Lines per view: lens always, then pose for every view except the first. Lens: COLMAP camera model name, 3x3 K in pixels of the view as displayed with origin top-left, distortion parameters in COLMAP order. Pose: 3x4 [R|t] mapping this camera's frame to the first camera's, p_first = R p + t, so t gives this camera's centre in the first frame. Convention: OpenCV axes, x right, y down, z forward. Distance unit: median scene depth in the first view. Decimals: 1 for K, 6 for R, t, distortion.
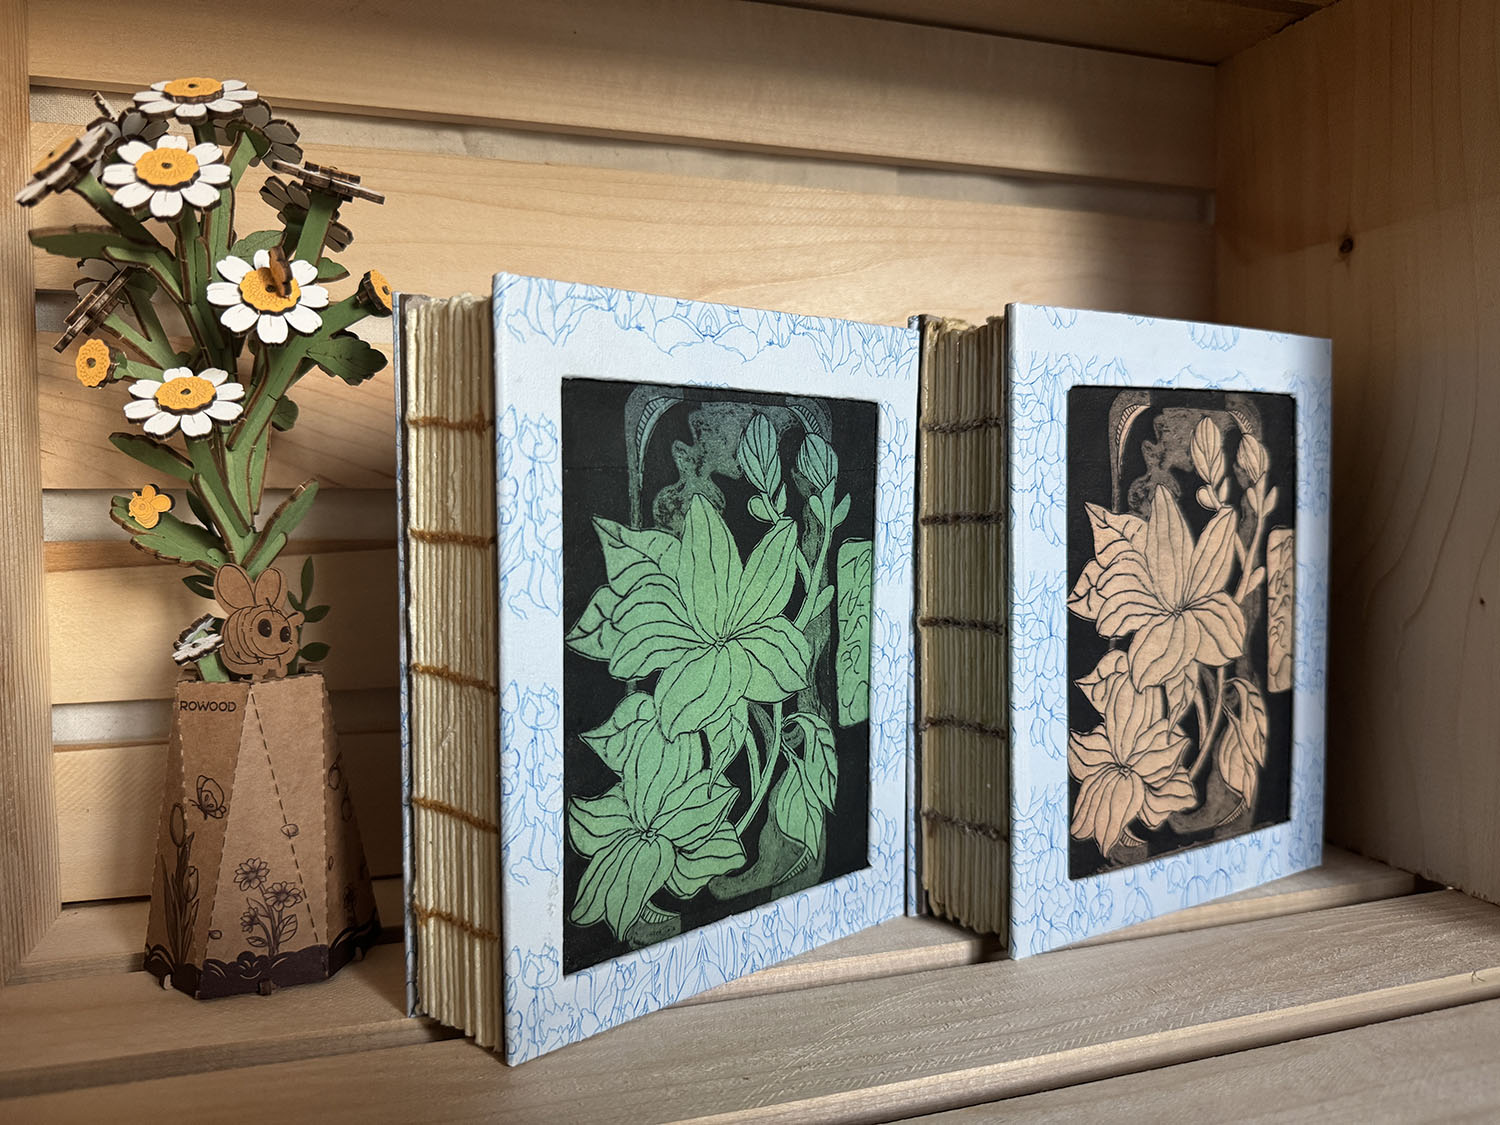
lens RADIAL K [[1131.1, 0, 752.4], [0, 1131.1, 571.9], [0, 0, 1]] dist [-0.066424, 0.024800]
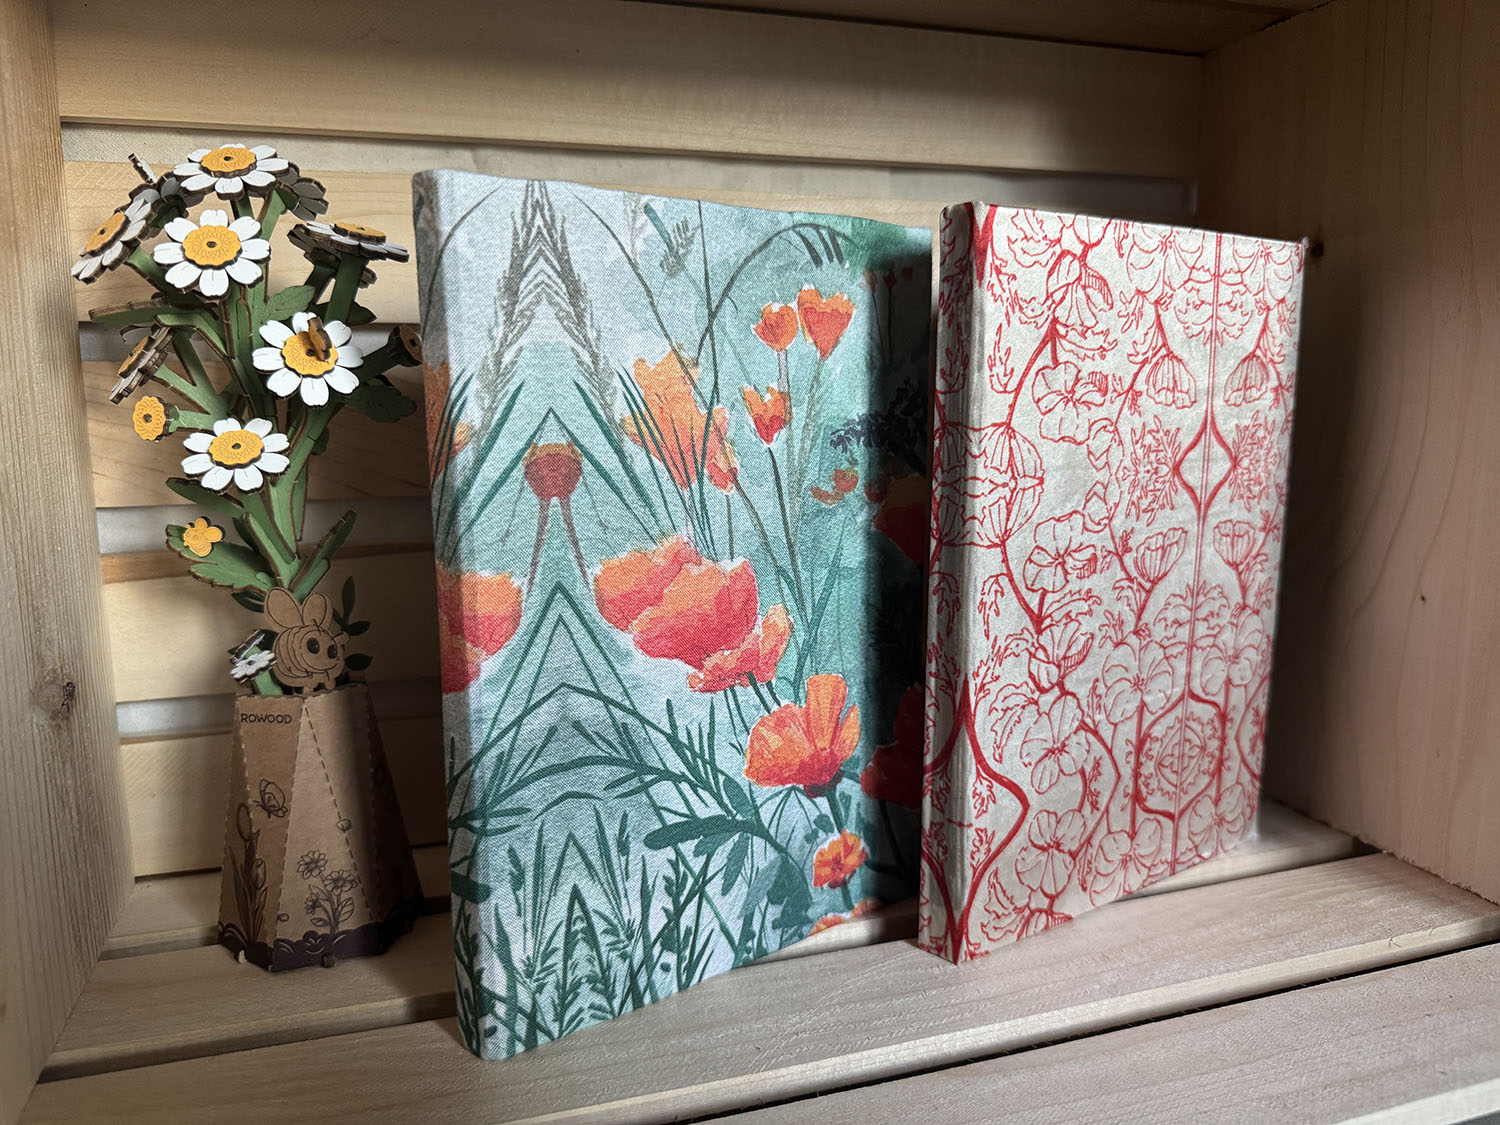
lens RADIAL K [[1131.1, 0, 754.0], [0, 1131.1, 571.0], [0, 0, 1]] dist [-0.066424, 0.024800]
pose [[0.999974, -0.006926, 0.001876, -0.001130], [0.006720, 0.995559, 0.093903, -0.117962], [-0.002518, -0.093888, 0.995580, -0.092854]]
